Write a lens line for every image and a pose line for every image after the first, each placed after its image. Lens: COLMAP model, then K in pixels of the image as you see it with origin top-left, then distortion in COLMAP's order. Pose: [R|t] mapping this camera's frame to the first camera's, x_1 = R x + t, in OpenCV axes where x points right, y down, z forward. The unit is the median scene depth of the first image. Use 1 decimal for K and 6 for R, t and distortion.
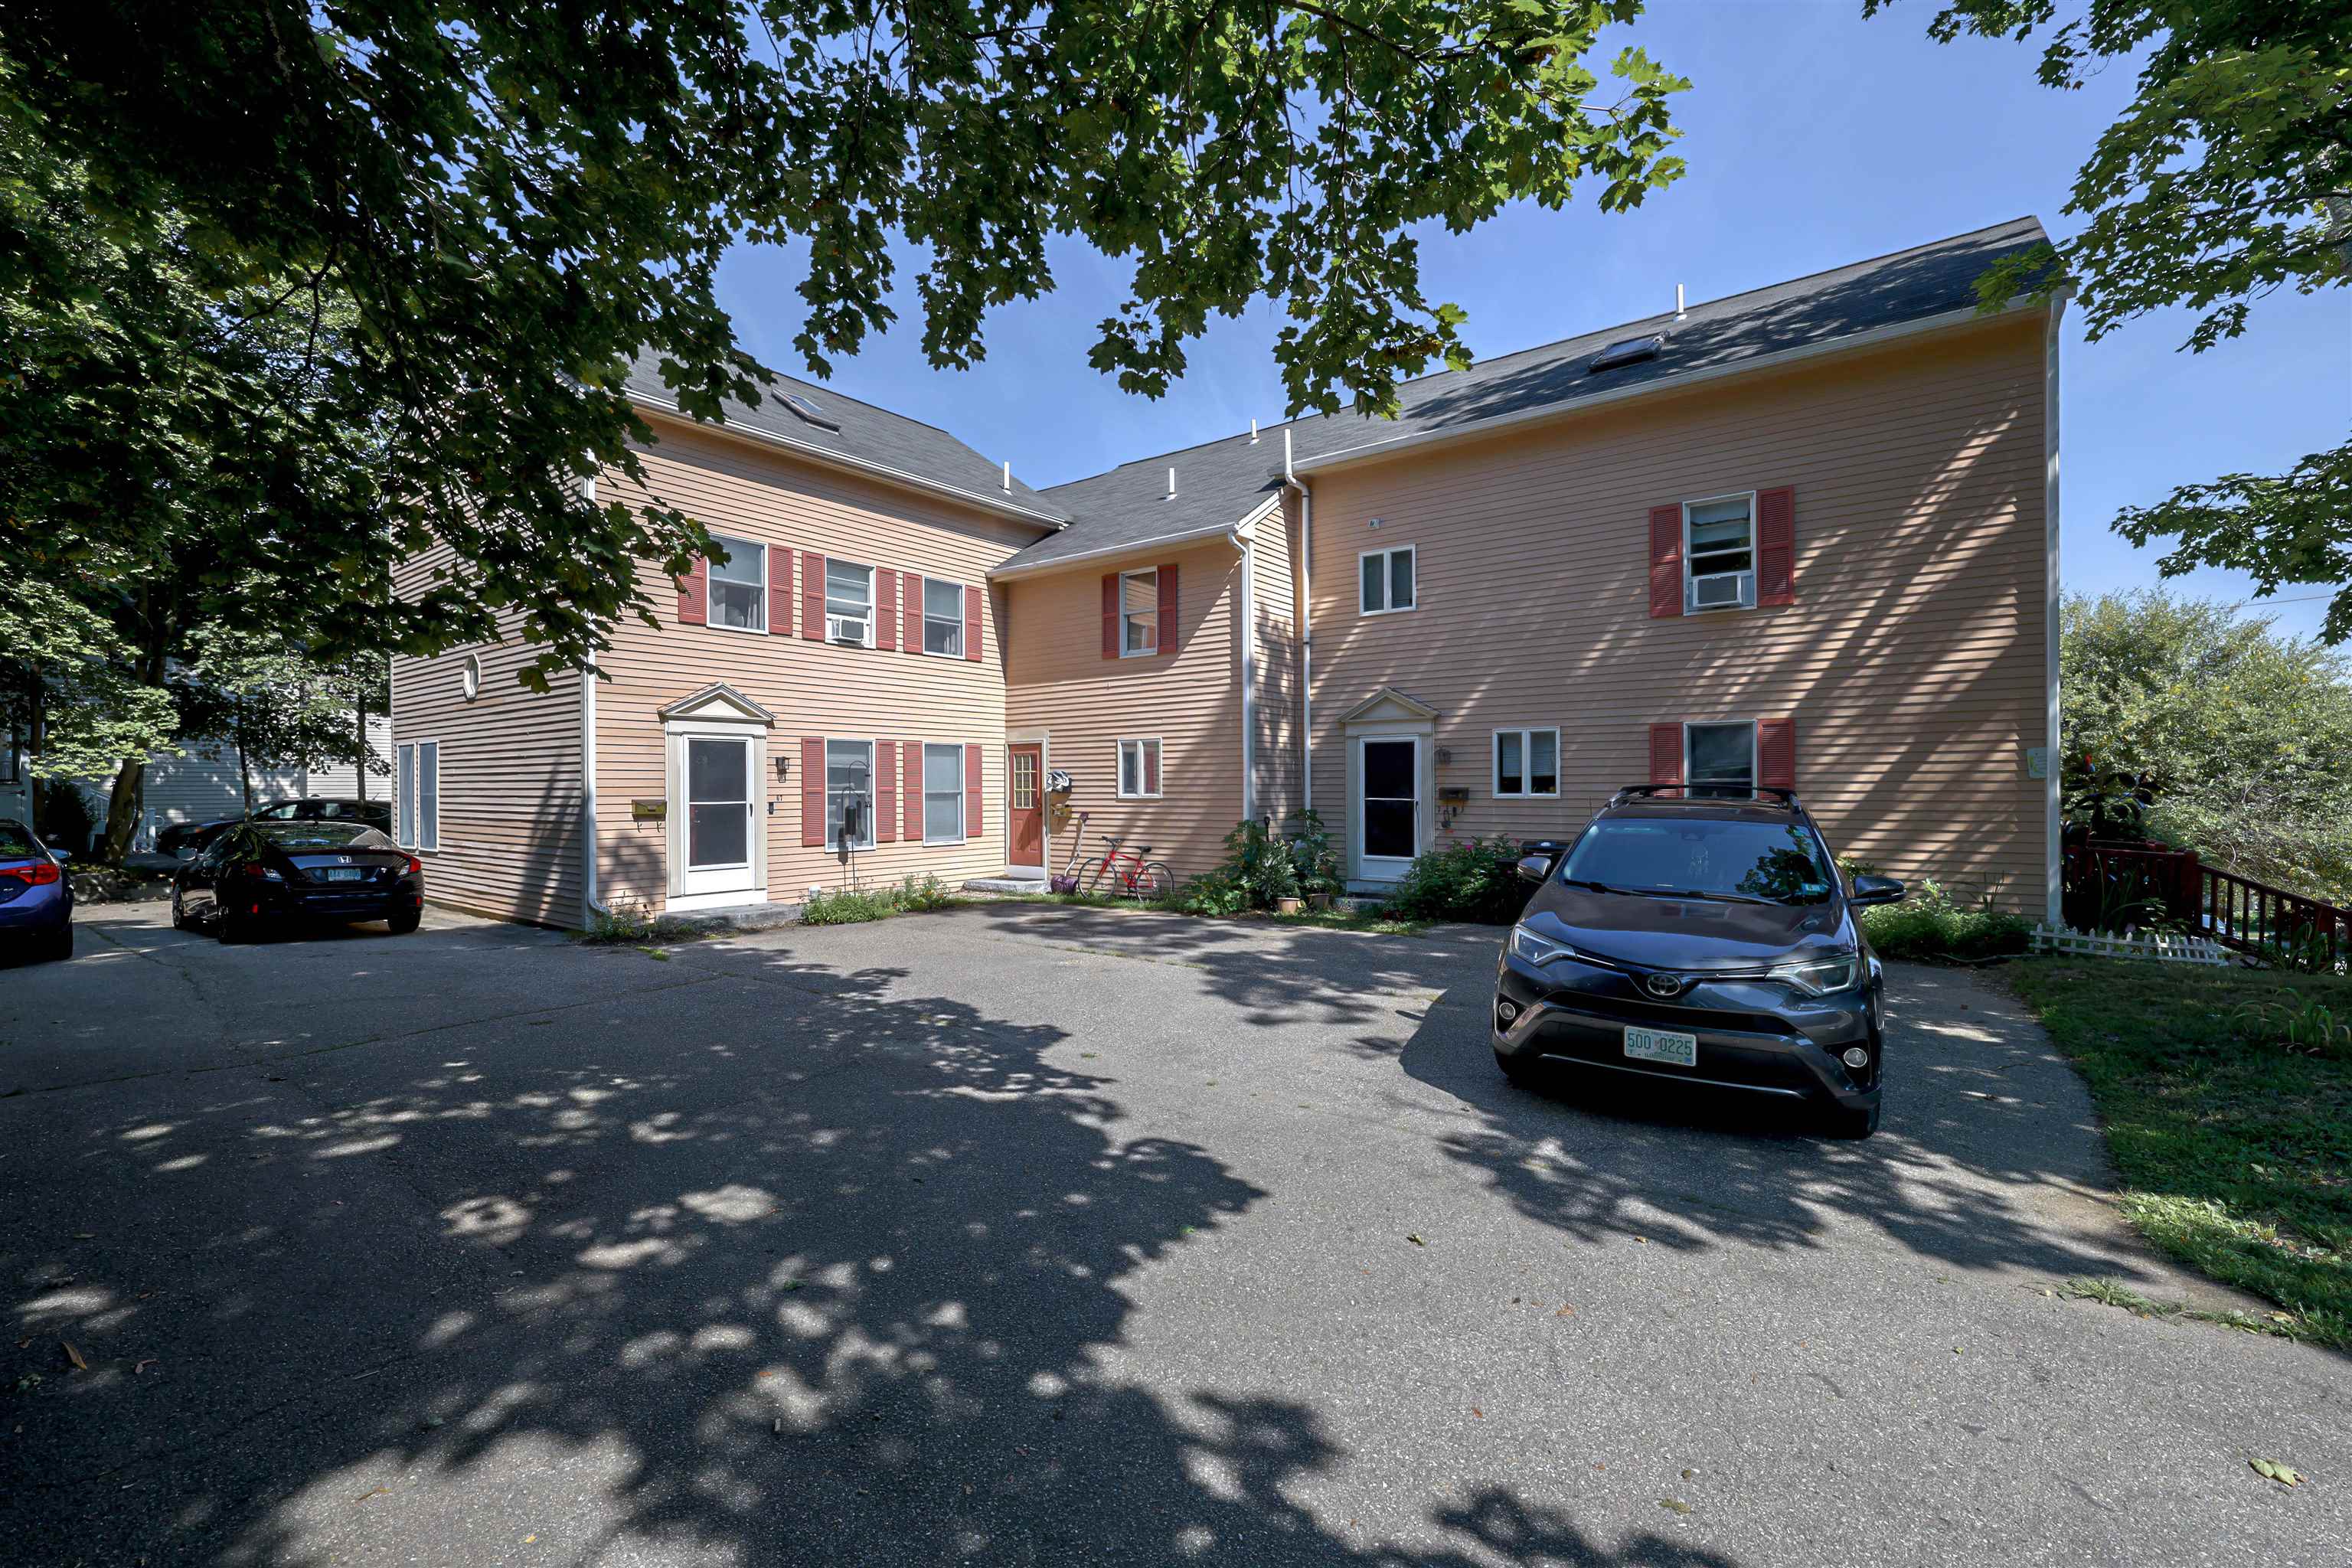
lens RADIAL K [[987.2, 0, 1176.0], [0, 987.2, 784.0], [0, 0, 1]] dist [-0.000998, -0.000260]
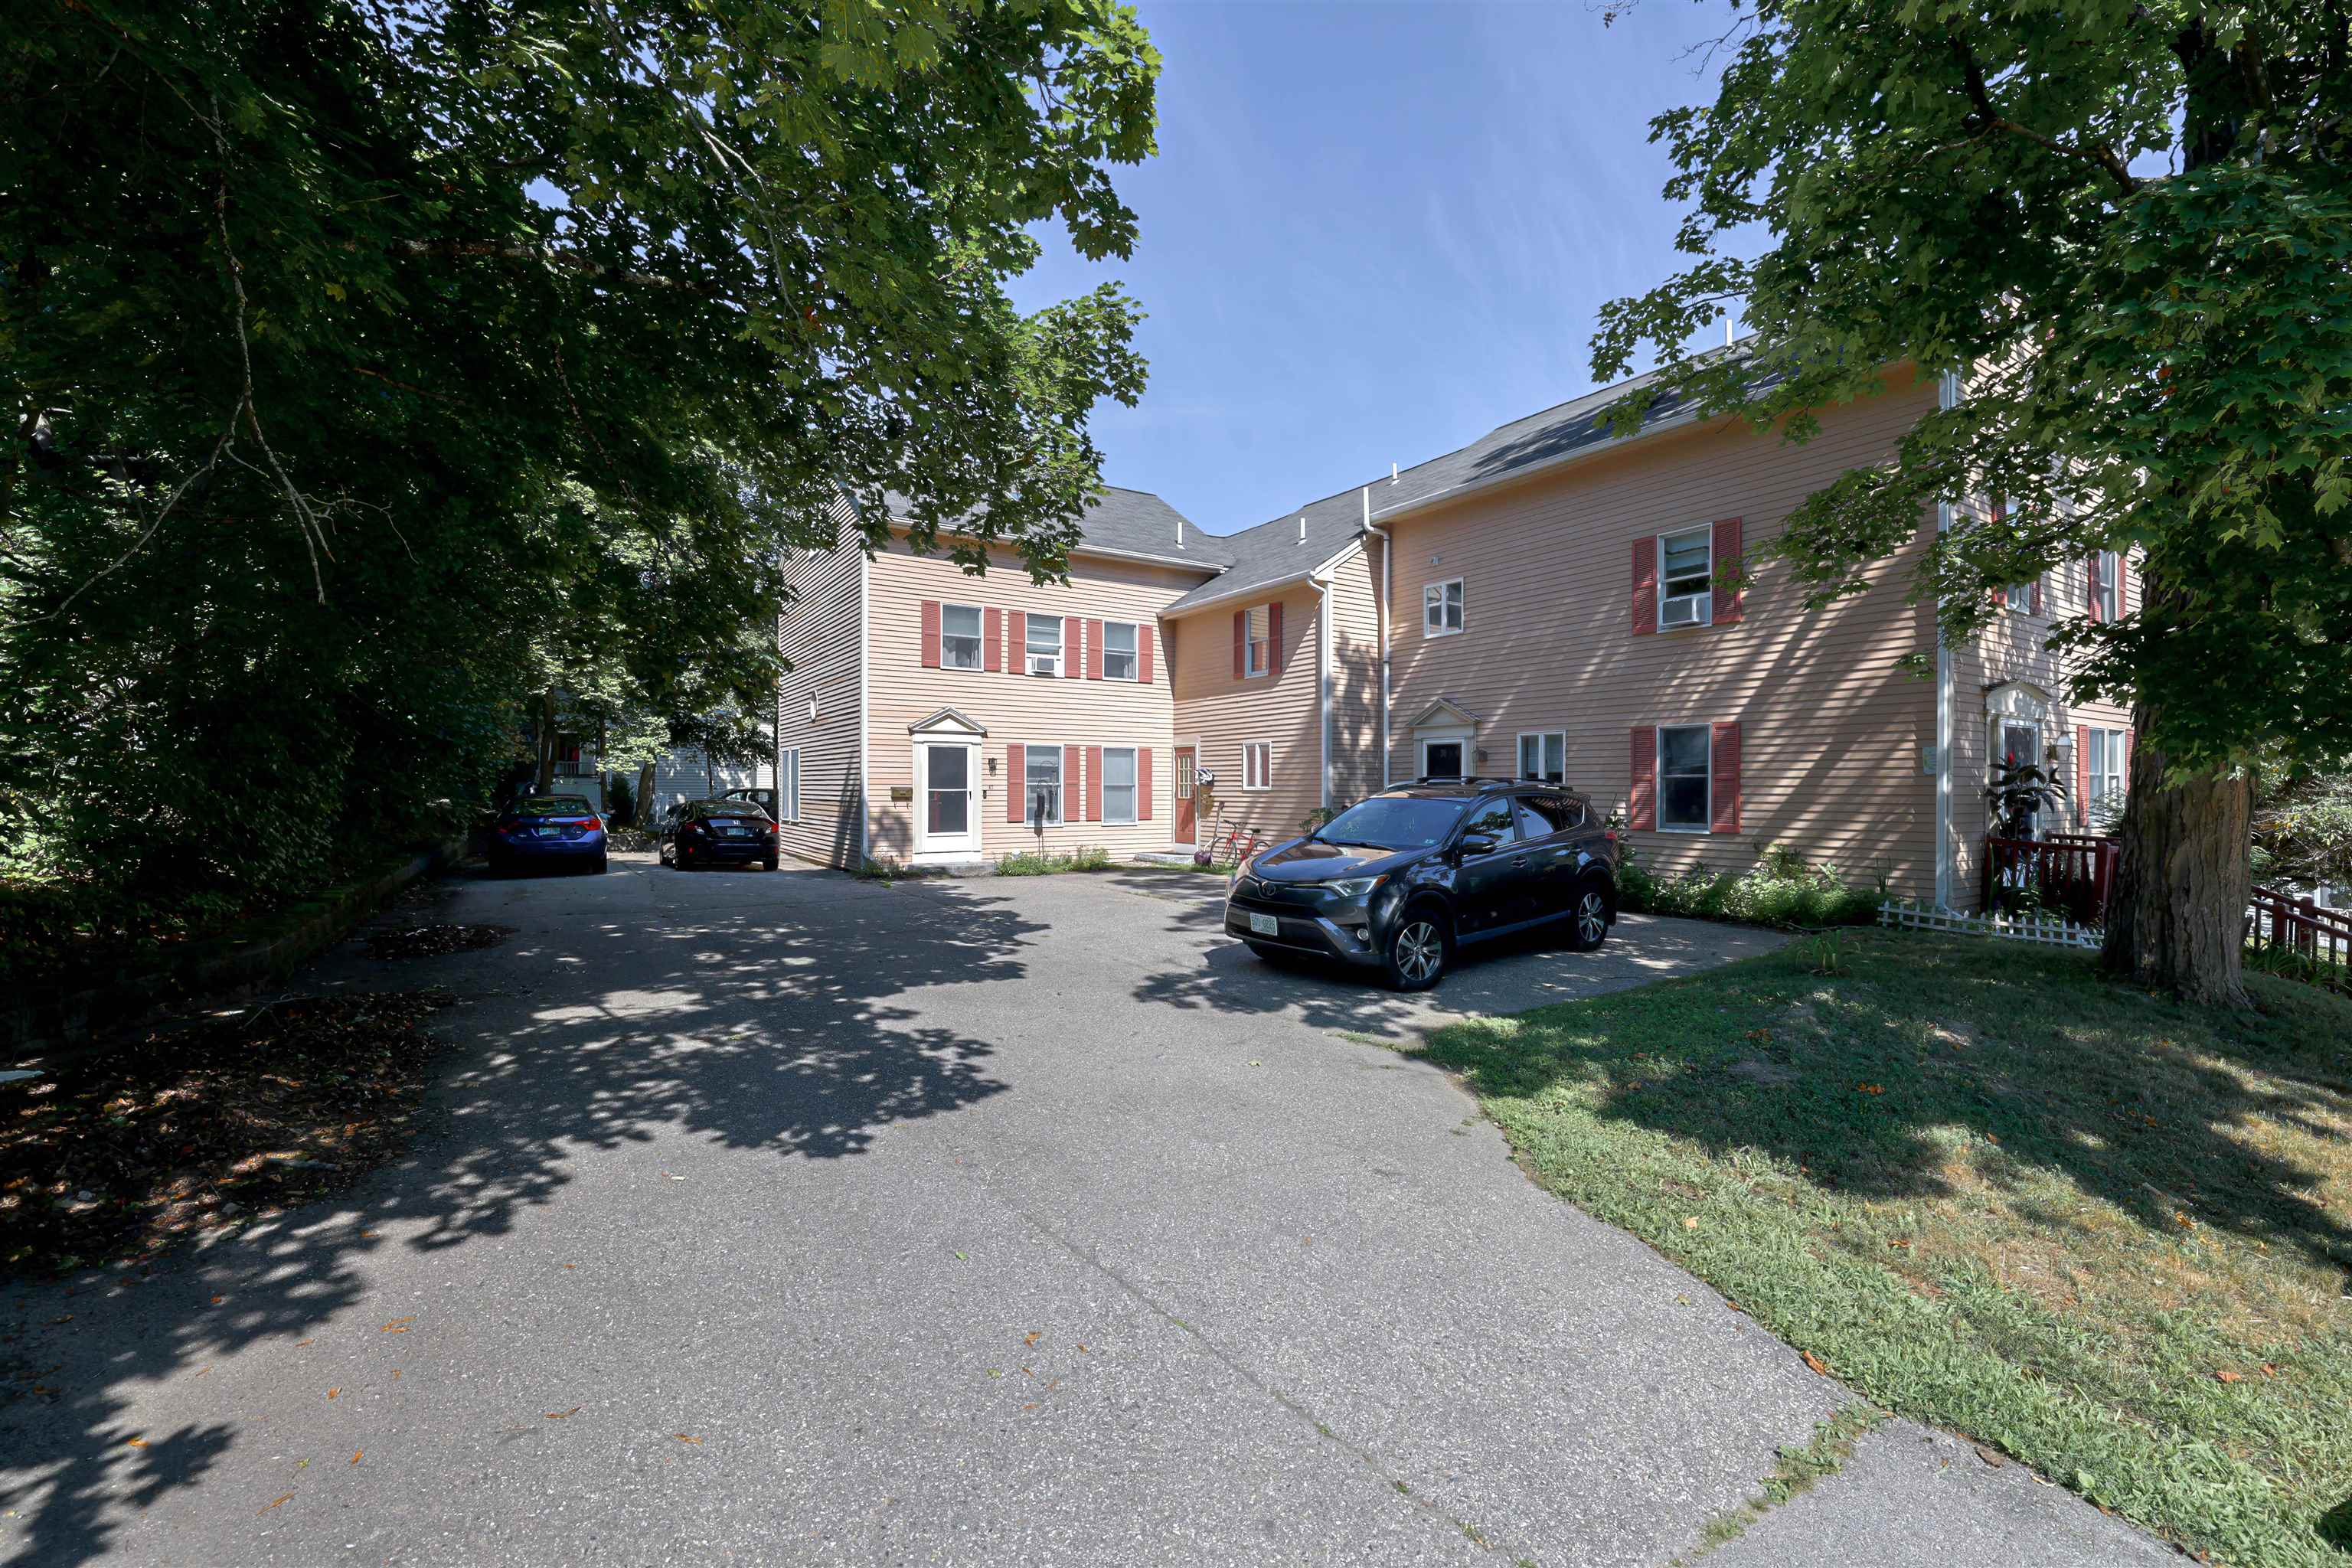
lens RADIAL K [[959.2, 0, 1156.1], [0, 959.2, 789.5], [0, 0, 1]] dist [-0.001041, -0.000084]
pose [[0.940963, 0.008017, -0.338415, 0.315521], [-0.005794, 0.999954, 0.007578, 0.006229], [0.338460, -0.005170, 0.940967, -0.231924]]
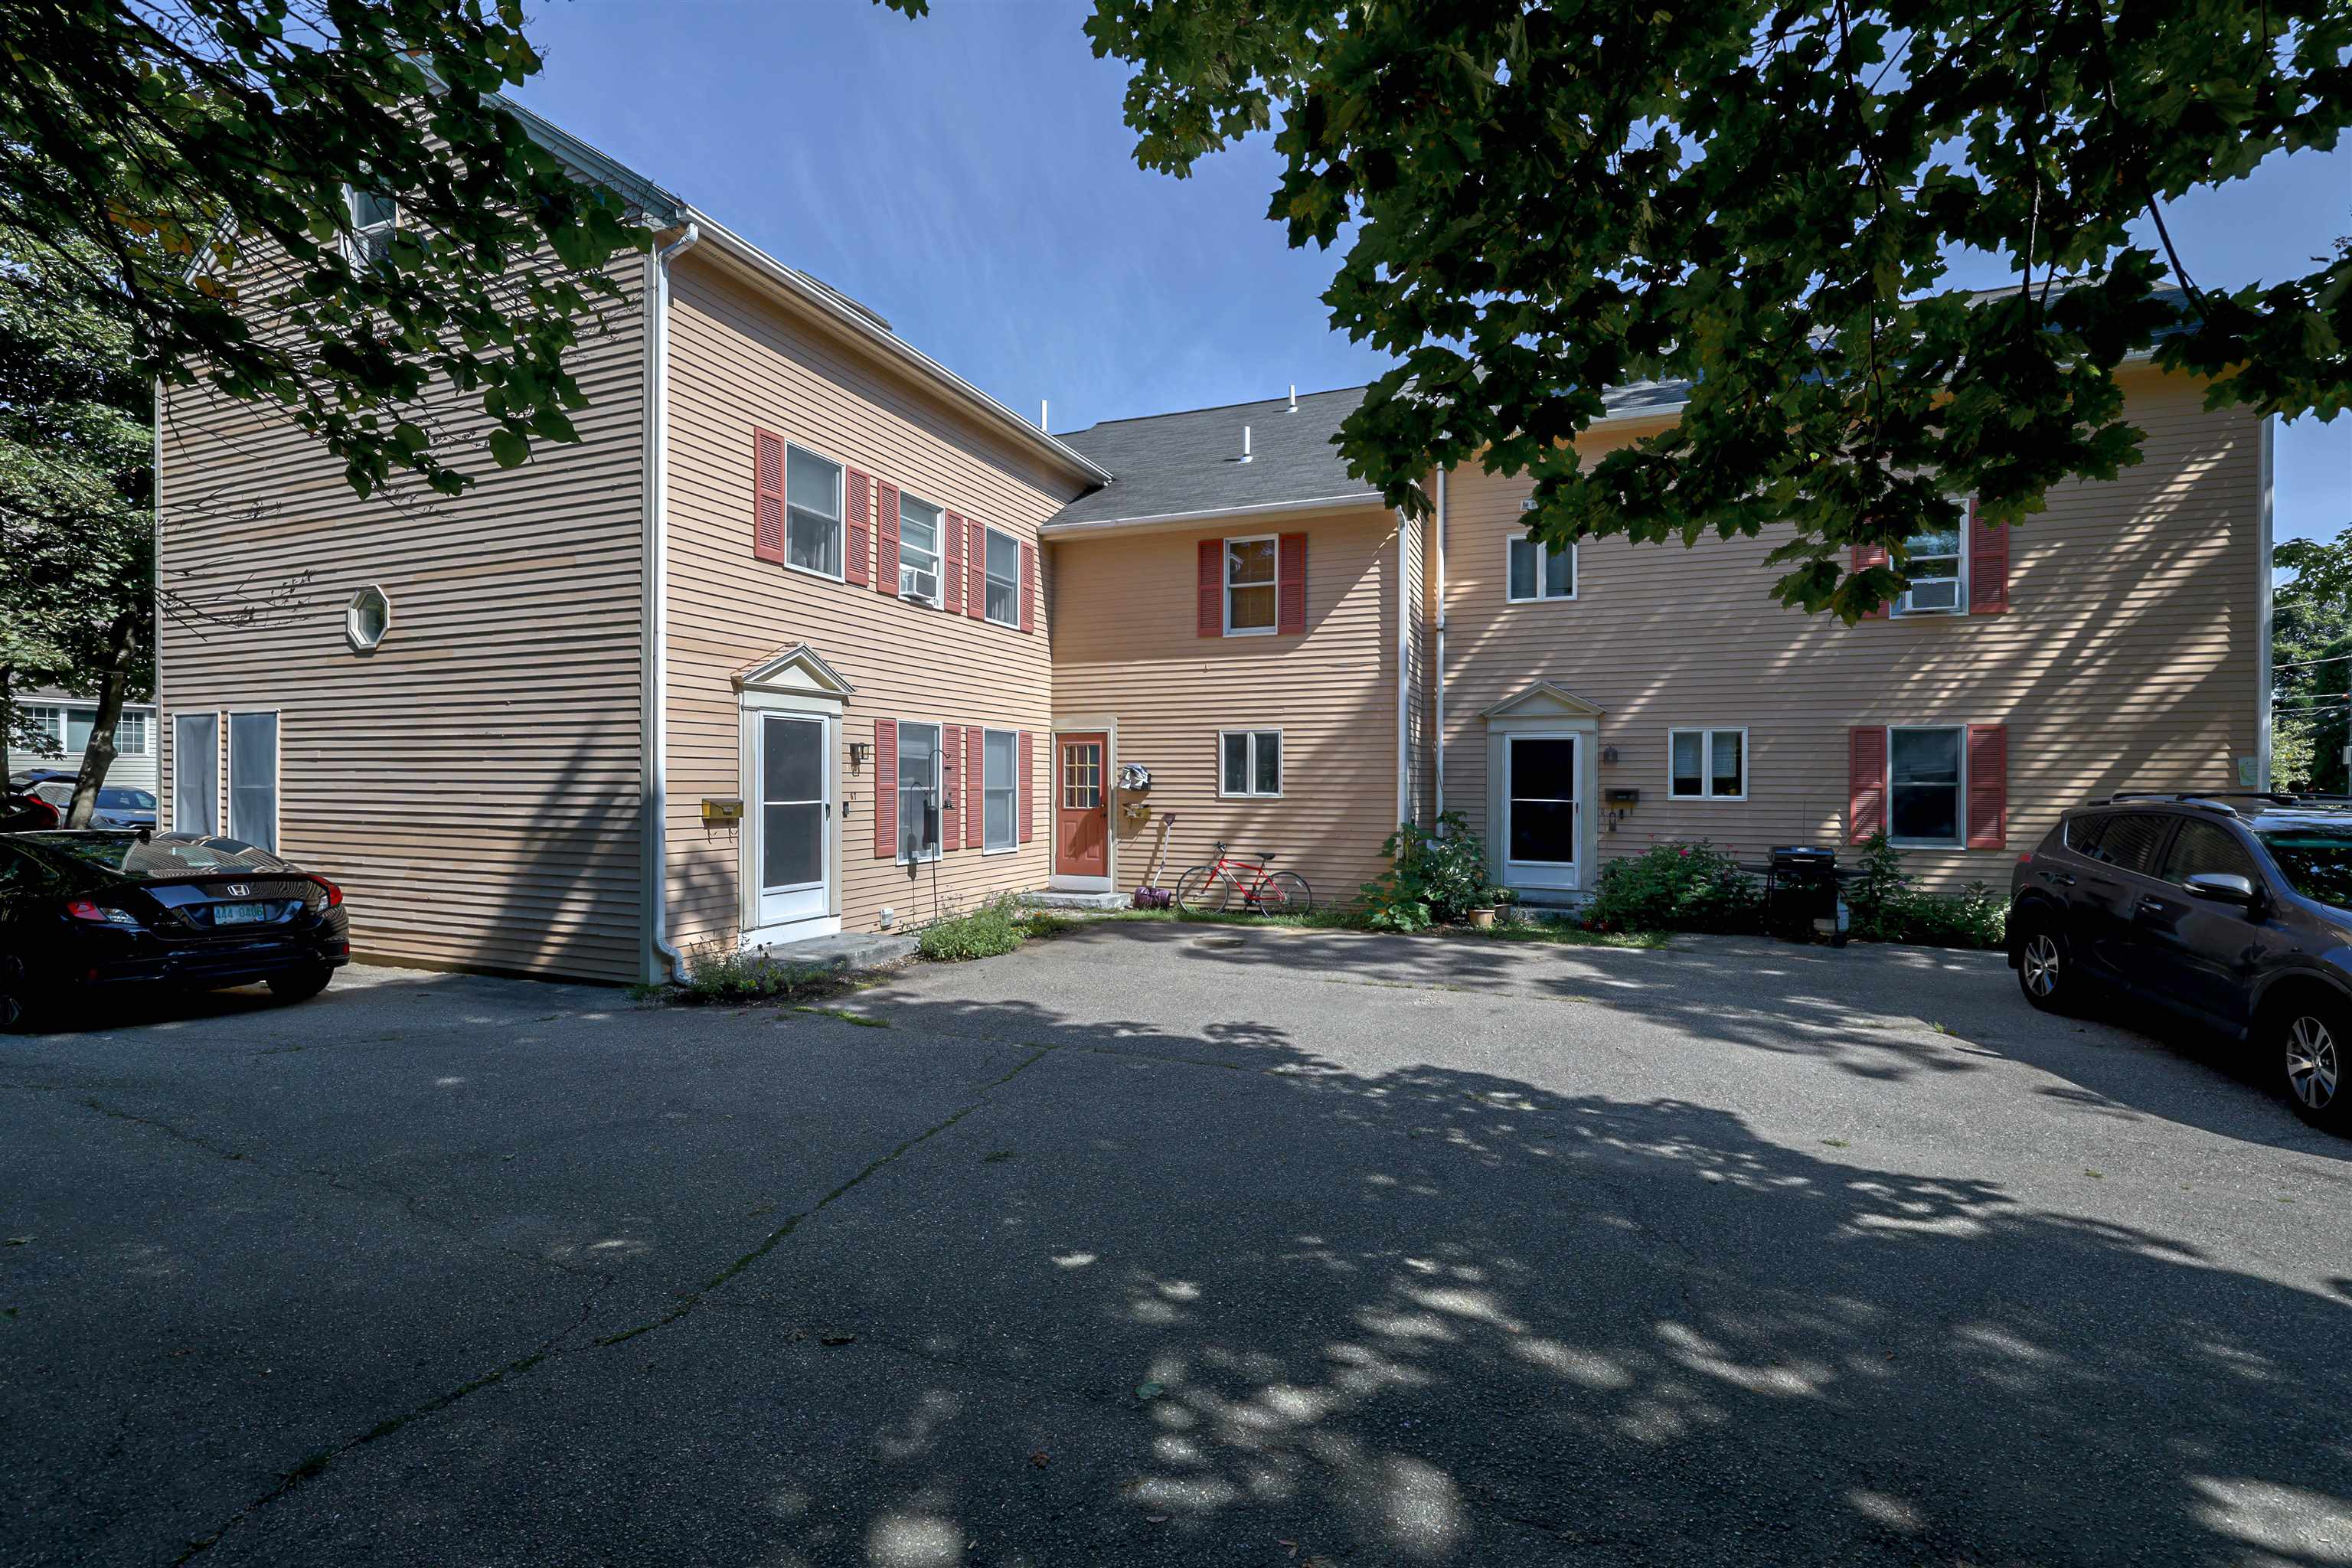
lens RADIAL K [[1002.1, 0, 1216.3], [0, 1002.1, 780.1], [0, 0, 1]] dist [0.000013, -0.000356]
pose [[0.963614, 0.009061, 0.267145, -0.376240], [-0.009333, 0.999956, -0.000253, -0.000836], [-0.267136, -0.002249, 0.963656, 0.187664]]
